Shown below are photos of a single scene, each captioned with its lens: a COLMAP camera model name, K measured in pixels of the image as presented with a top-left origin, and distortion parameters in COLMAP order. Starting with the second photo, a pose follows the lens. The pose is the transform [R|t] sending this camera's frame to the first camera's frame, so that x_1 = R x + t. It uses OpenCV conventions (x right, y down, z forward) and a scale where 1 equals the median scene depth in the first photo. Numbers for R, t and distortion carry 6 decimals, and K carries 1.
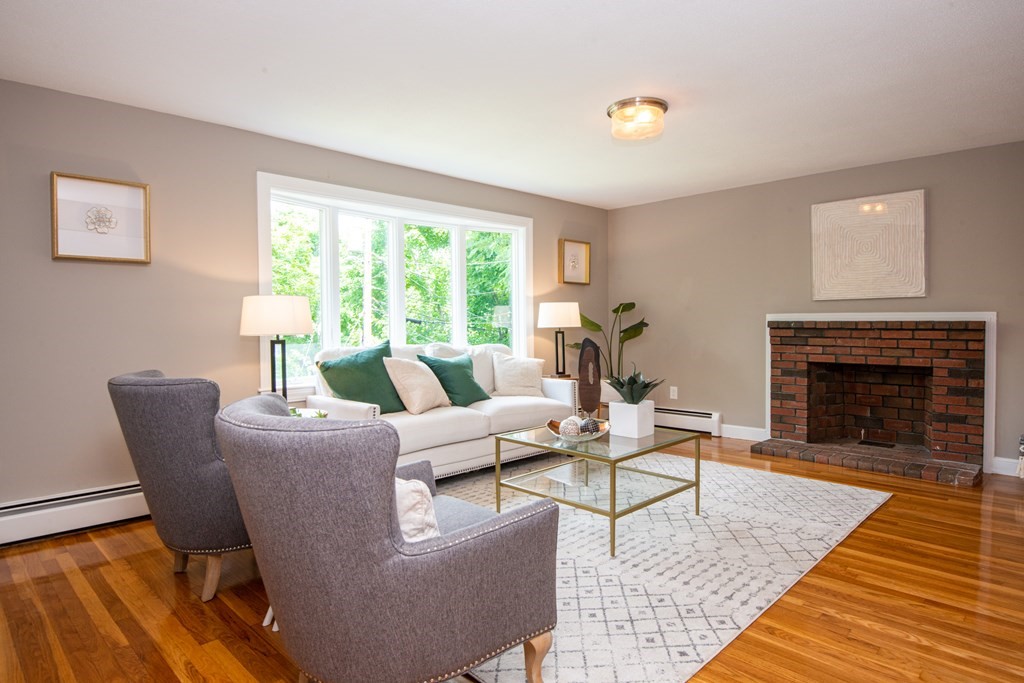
lens RADIAL K [[583.2, 0, 519.9], [0, 583.2, 337.6], [0, 0, 1]] dist [-0.006079, -0.000881]
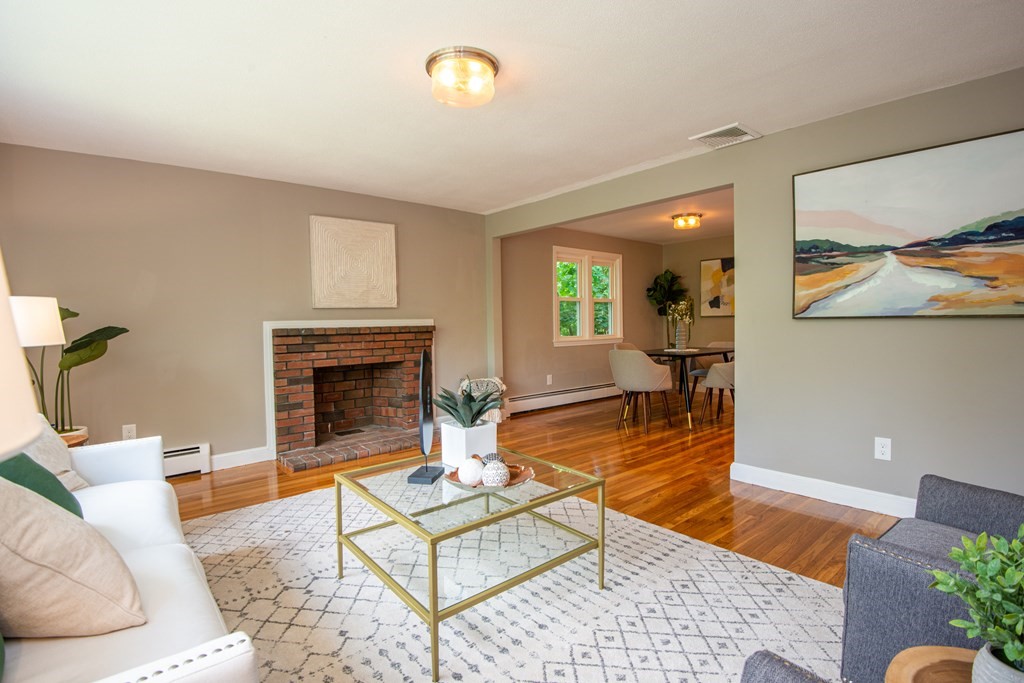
lens RADIAL K [[477.0, 0, 506.6], [0, 477.0, 336.2], [0, 0, 1]] dist [-0.032170, -0.004247]
pose [[0.091172, -0.026176, 0.995491, -0.304686], [0.049673, 0.998530, 0.021707, -0.015244], [-0.994596, 0.047470, 0.092338, 0.587258]]
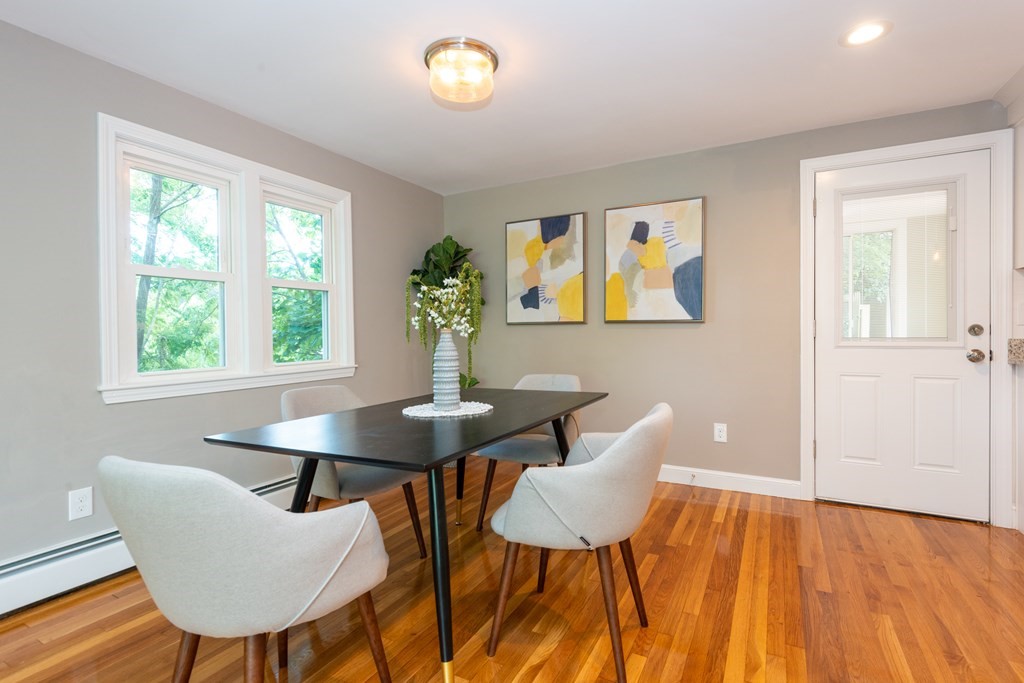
lens RADIAL K [[476.9, 0, 506.5], [0, 476.9, 333.2], [0, 0, 1]] dist [-0.000835, -0.003032]
pose [[-0.263301, 0.006049, 0.964695, 0.418027], [0.045869, 0.998928, 0.006256, -0.003414], [-0.963623, 0.045896, -0.263296, 0.341327]]
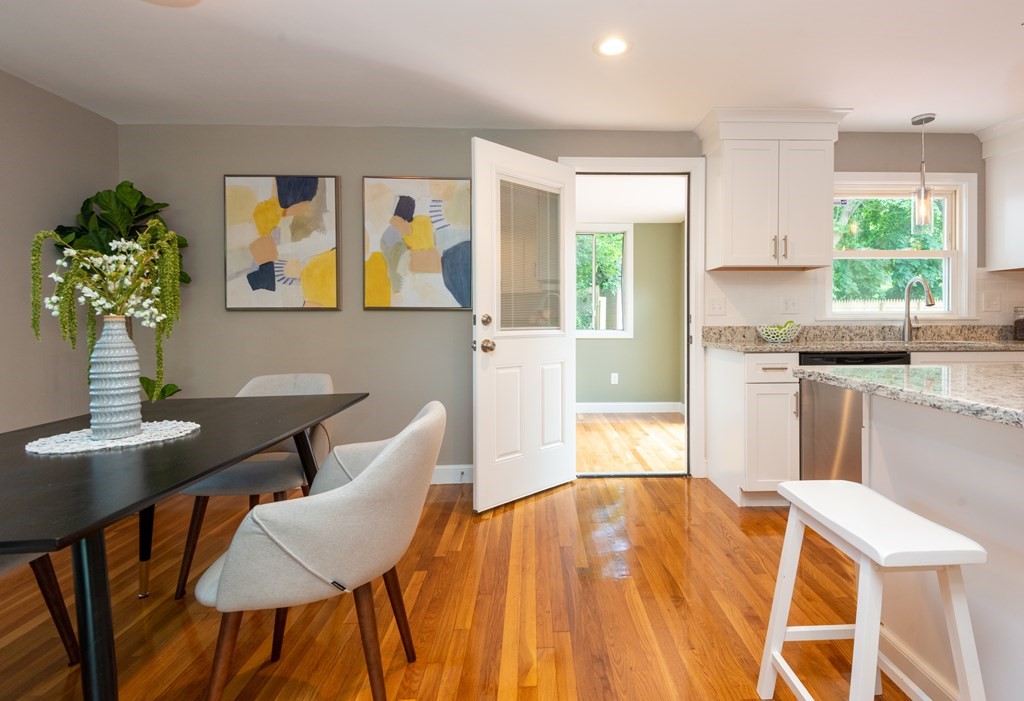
lens RADIAL K [[519.1, 0, 556.4], [0, 519.1, 323.8], [0, 0, 1]] dist [0.017487, -0.007082]
pose [[-0.735652, 0.003476, 0.677350, 0.438612], [0.035805, 0.998788, 0.033761, -0.003323], [-0.676412, 0.049089, -0.734886, 0.332302]]
